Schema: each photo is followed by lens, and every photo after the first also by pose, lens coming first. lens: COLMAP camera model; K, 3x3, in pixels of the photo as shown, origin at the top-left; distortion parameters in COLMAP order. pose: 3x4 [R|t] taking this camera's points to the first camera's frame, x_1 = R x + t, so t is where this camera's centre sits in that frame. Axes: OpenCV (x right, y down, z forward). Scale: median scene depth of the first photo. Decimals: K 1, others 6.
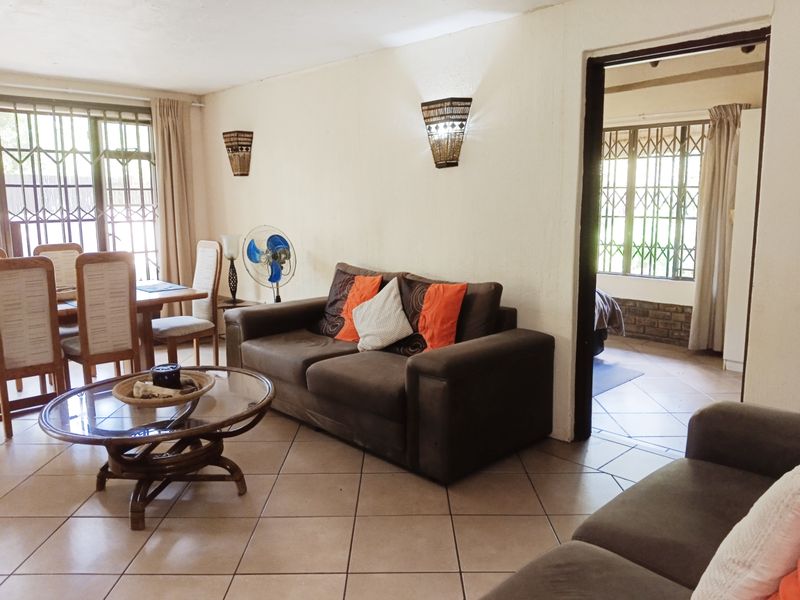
lens RADIAL K [[616.6, 0, 400.0], [0, 616.6, 300.0], [0, 0, 1]] dist [0.095718, -0.179688]
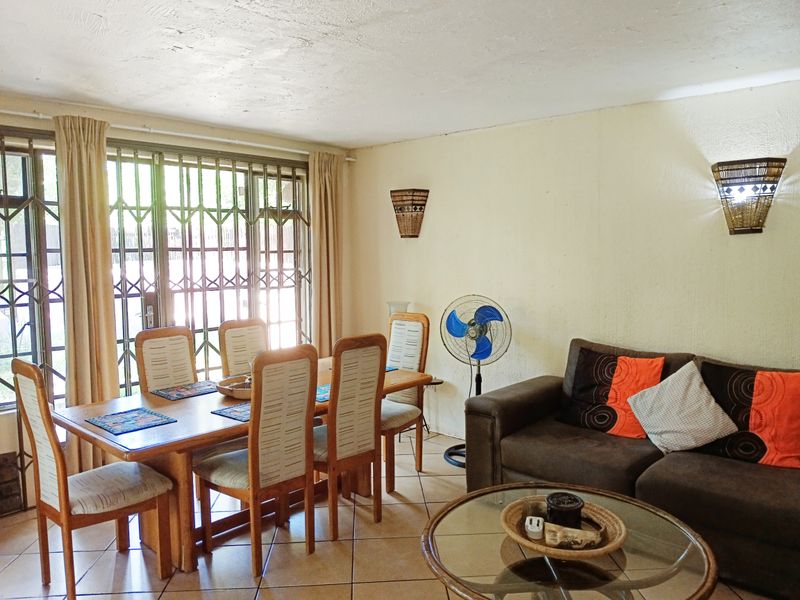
lens RADIAL K [[616.6, 0, 400.0], [0, 616.6, 300.0], [0, 0, 1]] dist [0.095718, -0.179688]
pose [[0.997702, -0.003881, 0.067641, -0.384982], [0.008935, 0.997176, -0.074562, -0.050370], [-0.067161, 0.074995, 0.994920, 0.138783]]
